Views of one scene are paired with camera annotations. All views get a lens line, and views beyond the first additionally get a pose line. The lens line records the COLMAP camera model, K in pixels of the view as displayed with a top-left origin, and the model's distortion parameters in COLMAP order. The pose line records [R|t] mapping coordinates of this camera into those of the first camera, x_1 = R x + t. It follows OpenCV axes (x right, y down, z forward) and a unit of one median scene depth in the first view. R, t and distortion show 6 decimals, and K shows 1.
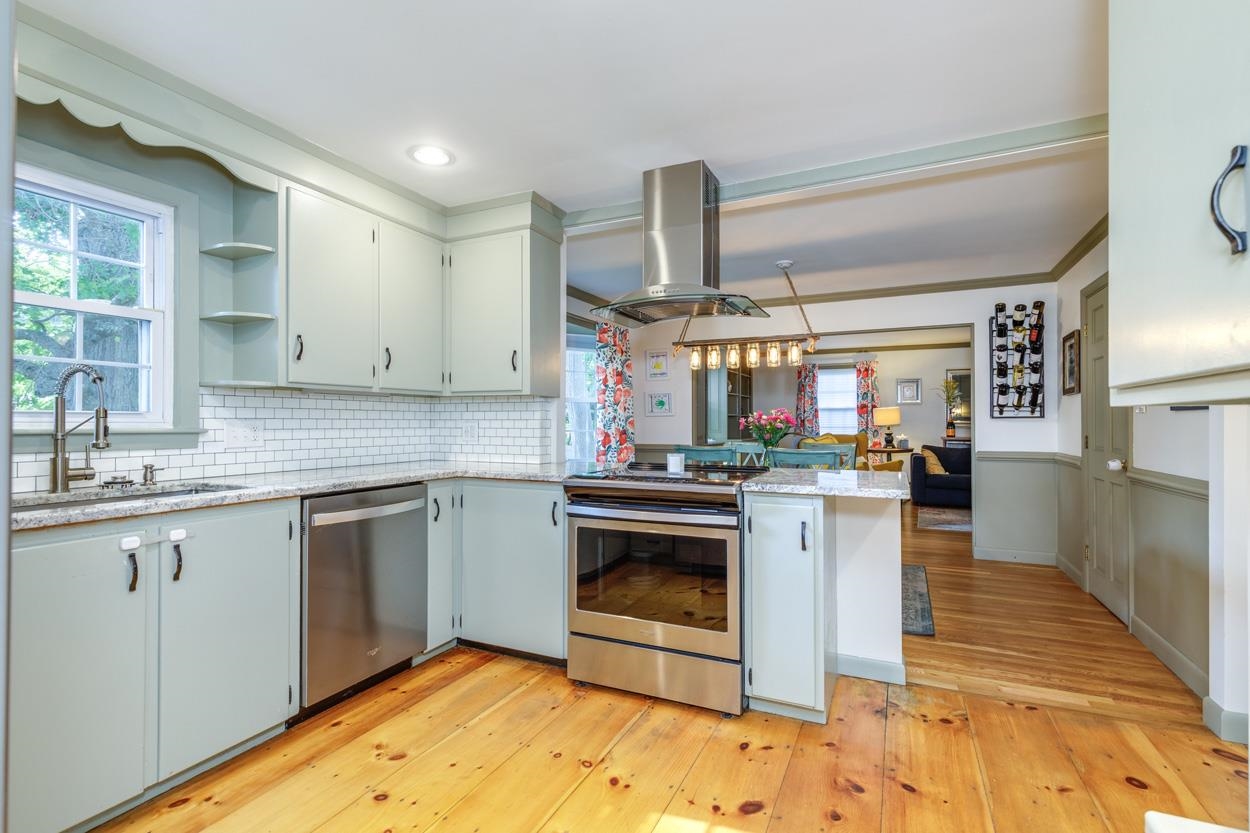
lens RADIAL K [[575.8, 0, 625.6], [0, 575.8, 415.3], [0, 0, 1]] dist [0.009769, -0.001836]
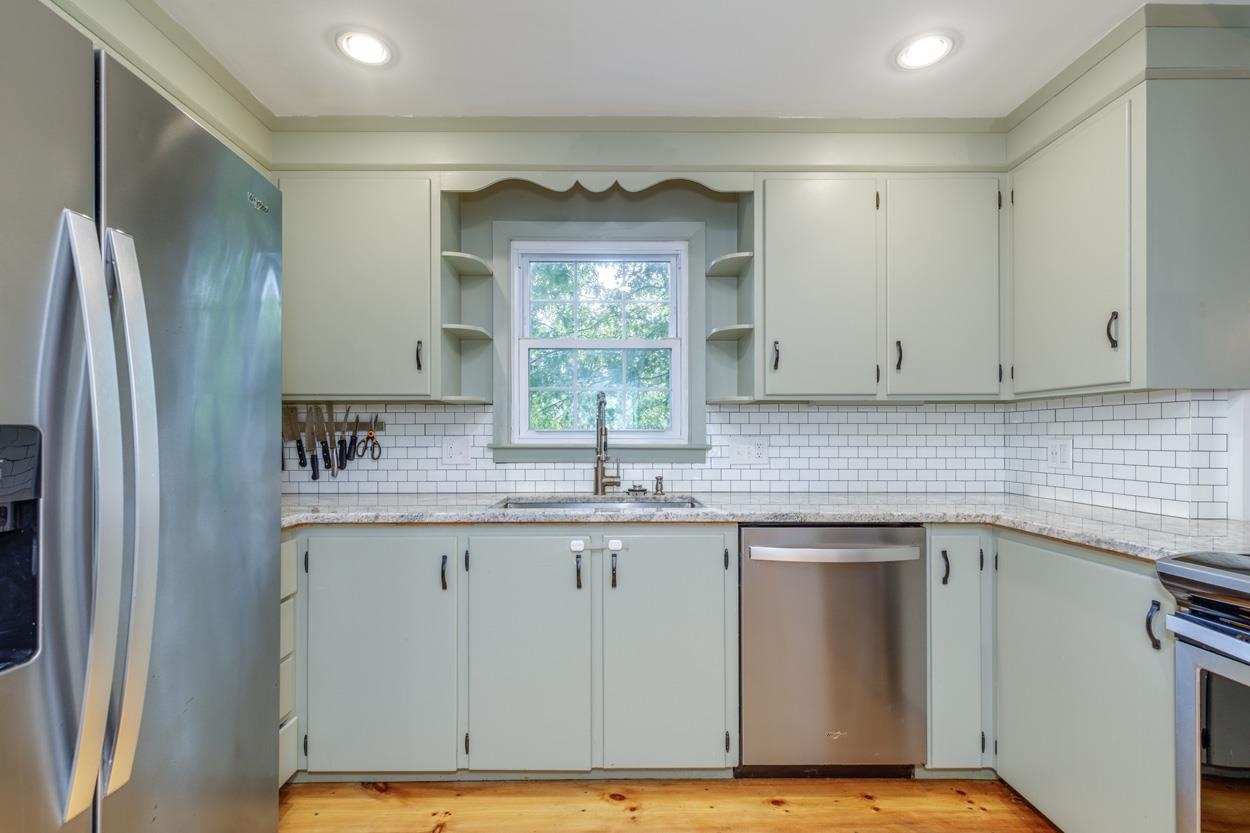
lens RADIAL K [[575.8, 0, 615.4], [0, 575.8, 436.4], [0, 0, 1]] dist [0.009769, -0.001836]
pose [[0.434451, -0.001250, -0.900694, 0.074263], [0.011292, 0.999928, 0.004058, 0.000868], [0.900624, -0.011934, 0.434434, 0.219846]]
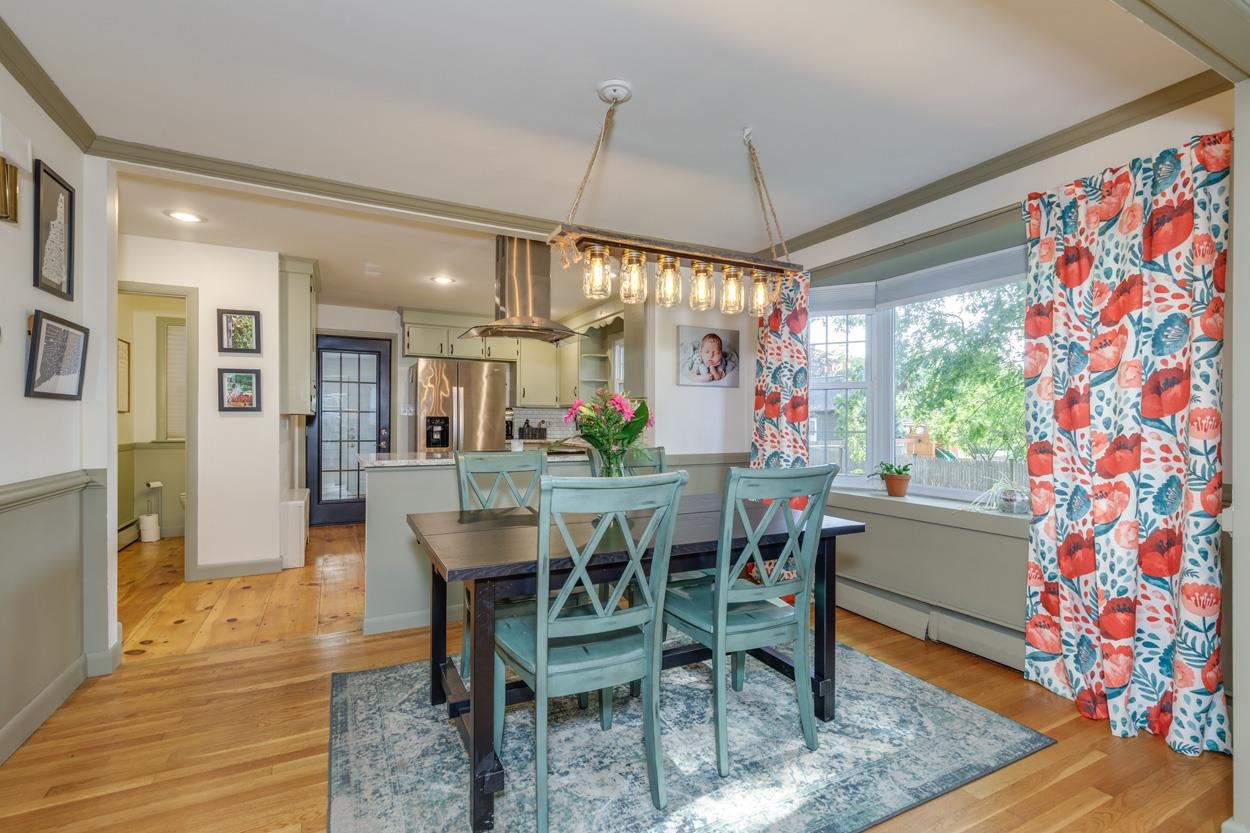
lens RADIAL K [[565.8, 0, 626.1], [0, 565.8, 422.4], [0, 0, 1]] dist [0.006754, -0.000381]
pose [[-0.606284, -0.001912, -0.795246, 0.643452], [0.005923, 0.999959, -0.006920, 0.021909], [0.795226, -0.008906, -0.606248, 1.290385]]
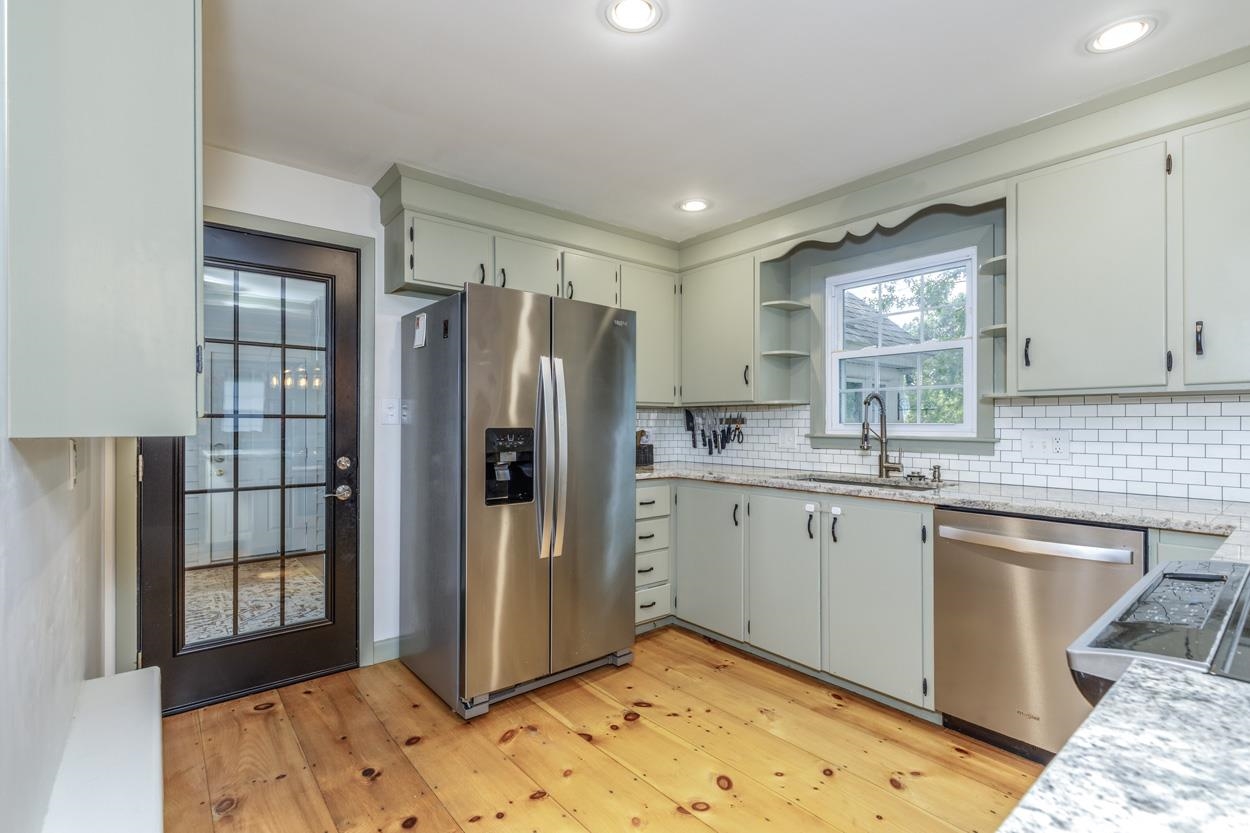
lens RADIAL K [[565.8, 0, 617.5], [0, 565.8, 421.8], [0, 0, 1]] dist [0.006754, -0.000381]
pose [[-0.428612, -0.000921, -0.903488, 0.298580], [0.011672, 0.999910, -0.006556, -0.005076], [0.903413, -0.013355, -0.428563, 0.452756]]
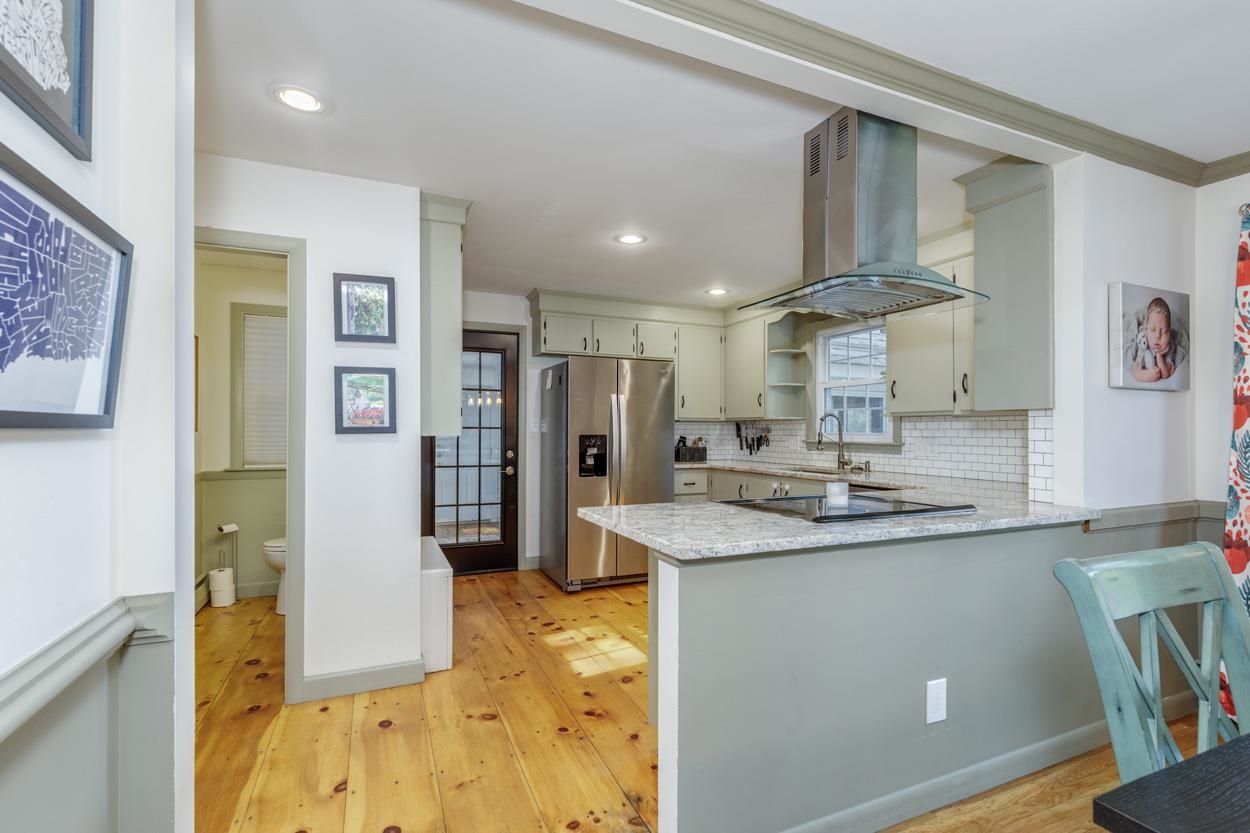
lens RADIAL K [[565.8, 0, 624.2], [0, 565.8, 427.1], [0, 0, 1]] dist [0.006754, -0.000381]
pose [[-0.653601, -0.005991, -0.756816, 0.559423], [0.007414, 0.999870, -0.014318, -0.002637], [0.756803, -0.014970, -0.653471, 0.810133]]
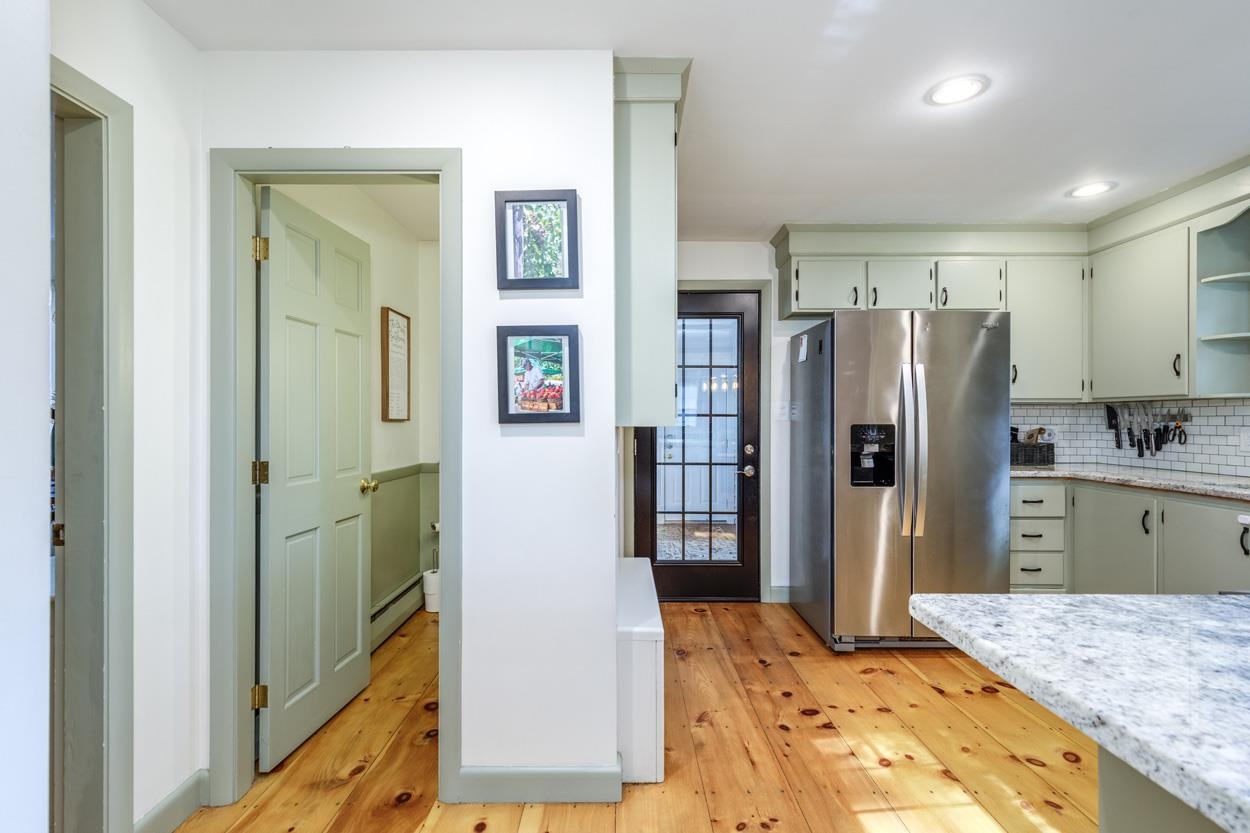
lens RADIAL K [[575.8, 0, 625.0], [0, 575.8, 417.3], [0, 0, 1]] dist [0.009769, -0.001836]
pose [[-0.901037, -0.000862, -0.433741, 0.407172], [0.005484, 0.999895, -0.013379, -0.004698], [0.433707, -0.014433, -0.900938, 0.611164]]
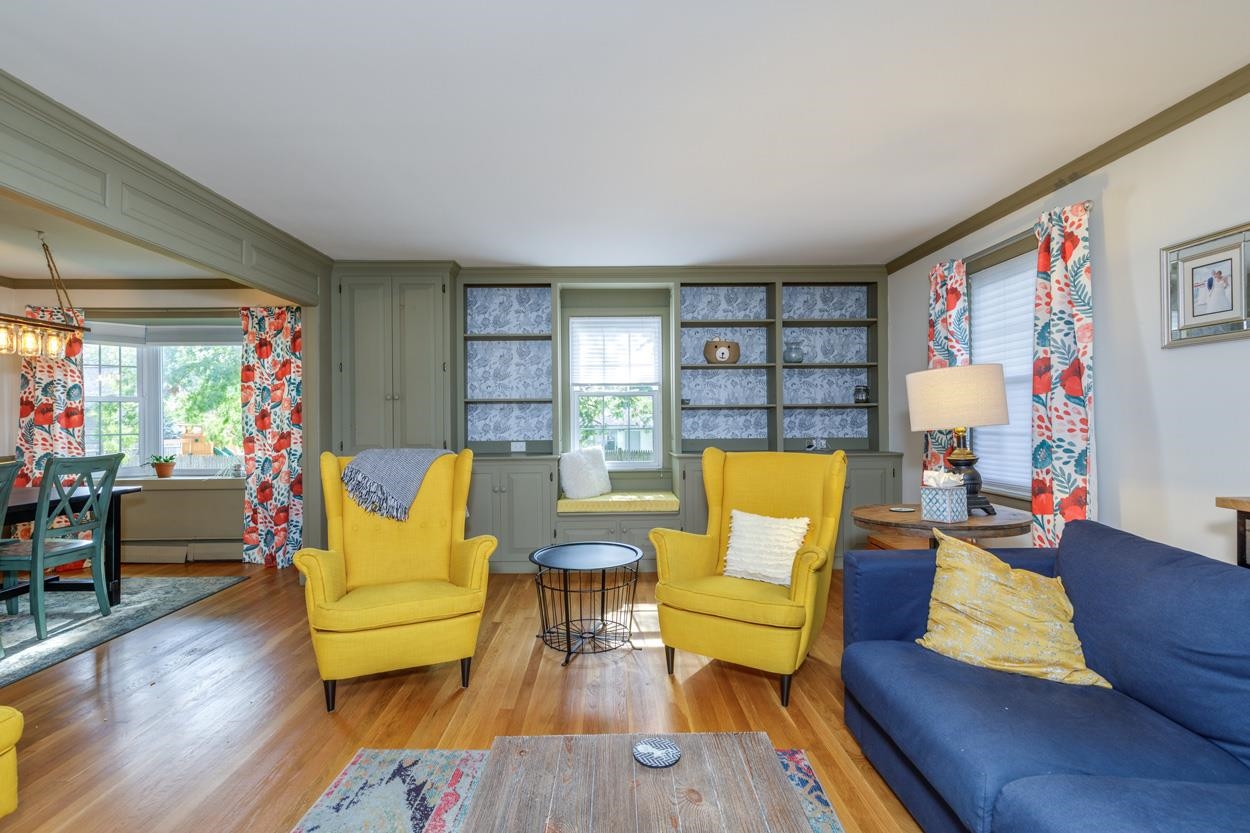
lens RADIAL K [[565.8, 0, 617.1], [0, 565.8, 415.7], [0, 0, 1]] dist [0.006754, -0.000381]
pose [[0.443797, -0.007214, -0.896098, 1.226238], [0.019083, 0.999817, 0.001402, 0.011866], [0.895924, -0.017722, 0.443854, 1.423122]]
